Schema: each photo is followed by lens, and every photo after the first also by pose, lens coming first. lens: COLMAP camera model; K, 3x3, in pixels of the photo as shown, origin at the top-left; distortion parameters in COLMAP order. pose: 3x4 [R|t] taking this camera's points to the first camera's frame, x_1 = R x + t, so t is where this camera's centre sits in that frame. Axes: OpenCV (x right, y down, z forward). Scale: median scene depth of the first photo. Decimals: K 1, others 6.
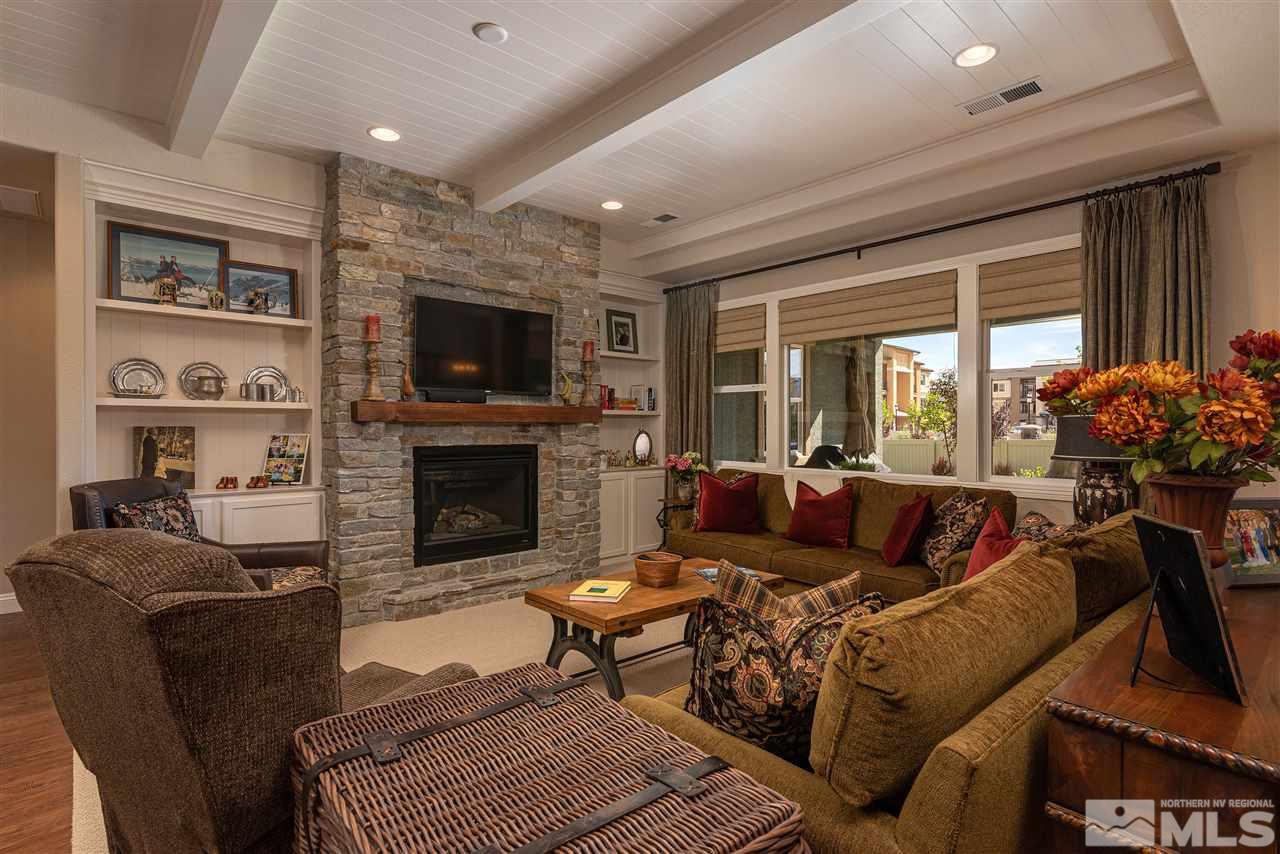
lens RADIAL K [[629.4, 0, 640.0], [0, 629.4, 427.0], [0, 0, 1]] dist [0.000834, 0.000223]
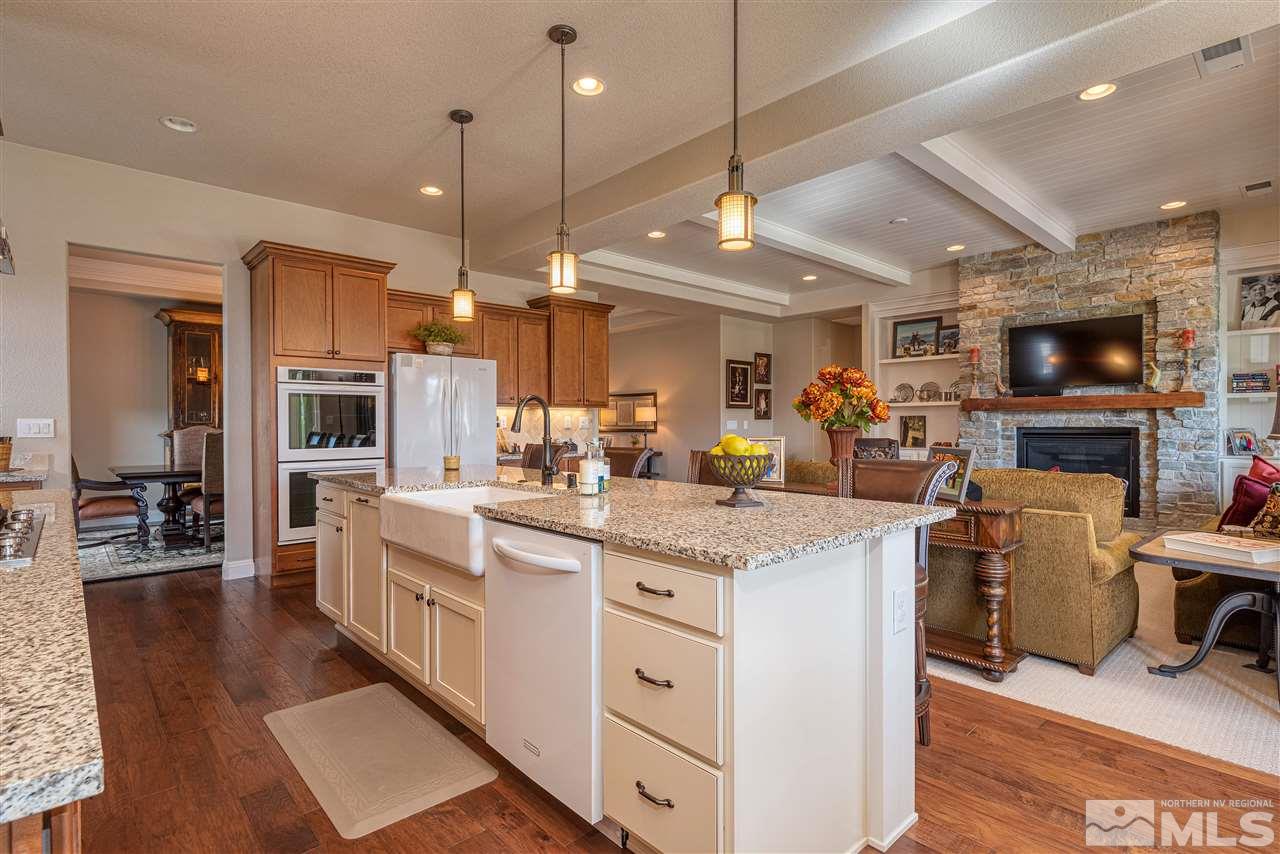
lens RADIAL K [[629.4, 0, 640.0], [0, 629.4, 427.0], [0, 0, 1]] dist [0.000834, 0.000223]
pose [[0.009798, 0.002251, -0.999949, 1.202598], [0.003072, 0.999993, 0.002281, 0.026567], [0.999947, -0.003095, 0.009791, 0.087922]]
